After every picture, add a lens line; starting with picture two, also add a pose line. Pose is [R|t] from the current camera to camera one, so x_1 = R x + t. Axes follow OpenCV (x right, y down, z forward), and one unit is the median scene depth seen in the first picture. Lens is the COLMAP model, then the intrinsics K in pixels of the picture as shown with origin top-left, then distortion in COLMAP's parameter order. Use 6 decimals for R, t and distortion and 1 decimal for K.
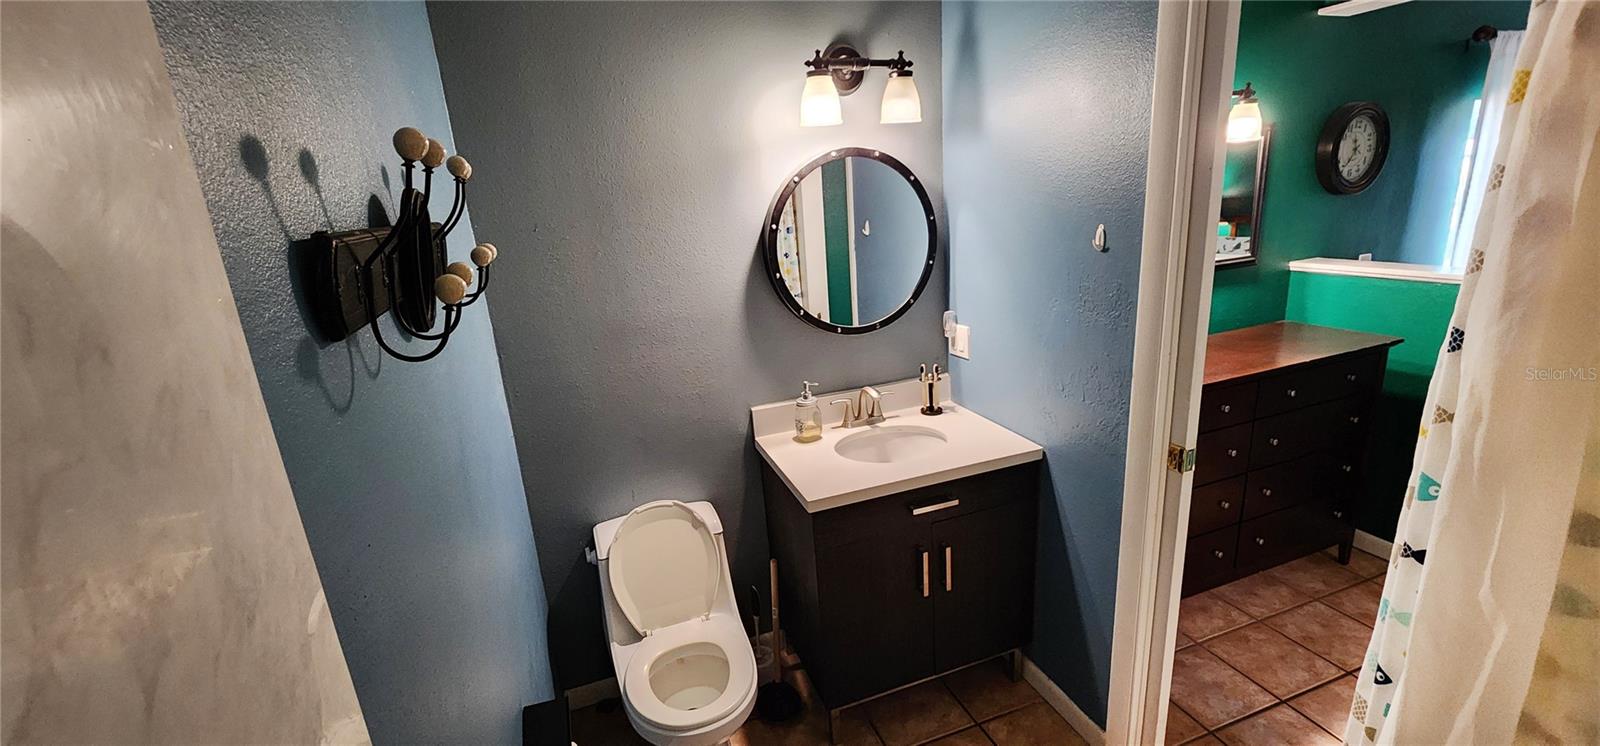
lens RADIAL K [[659.9, 0, 801.8], [0, 659.9, 375.7], [0, 0, 1]] dist [0.000030, 0.000562]
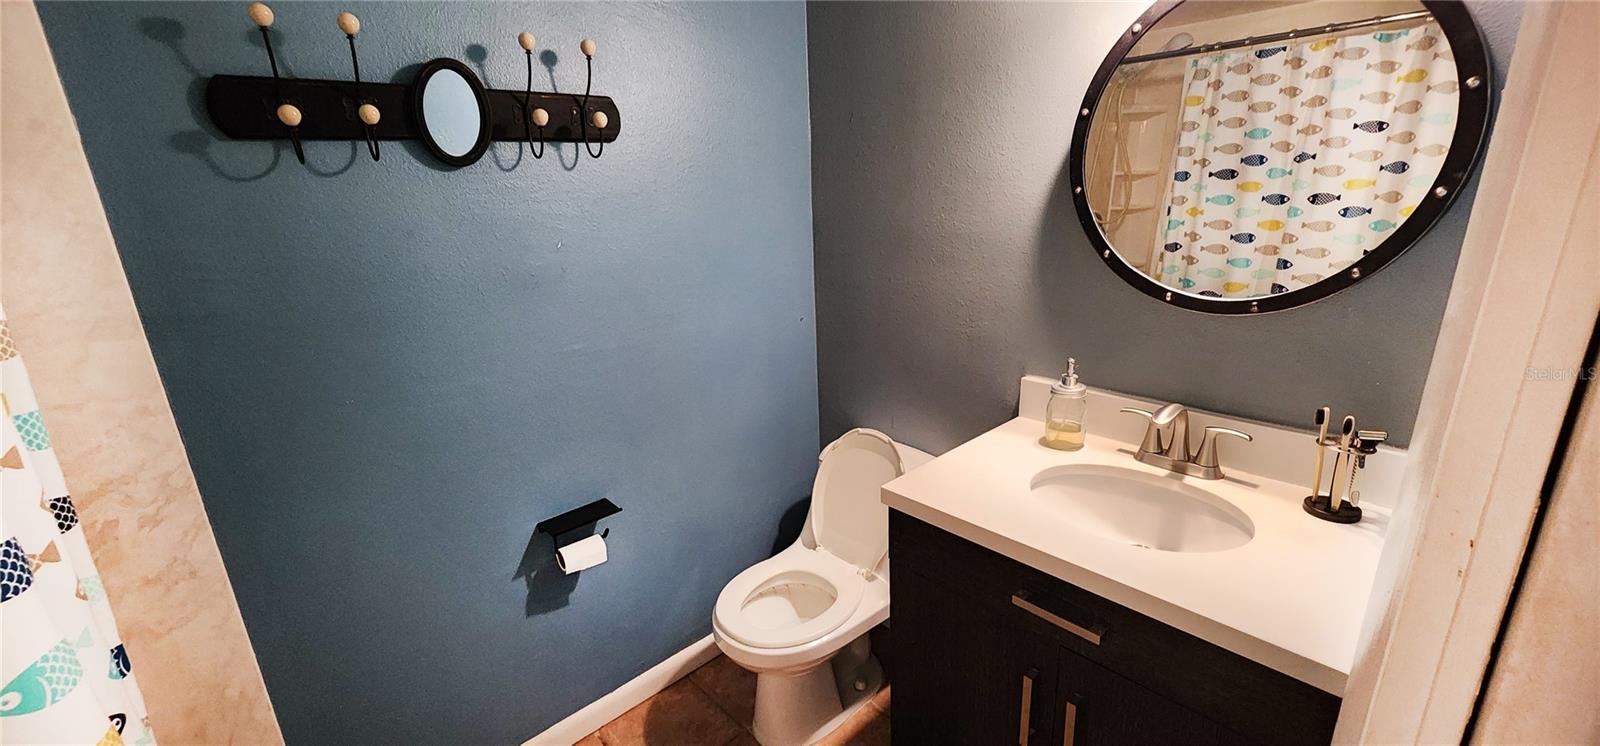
lens RADIAL K [[659.9, 0, 799.9], [0, 659.9, 379.4], [0, 0, 1]] dist [0.000030, 0.000562]
pose [[0.385259, 0.317590, -0.866437, 0.464714], [-0.234997, 0.941723, 0.240695, -0.064655], [0.892386, 0.110881, 0.437440, 0.466221]]
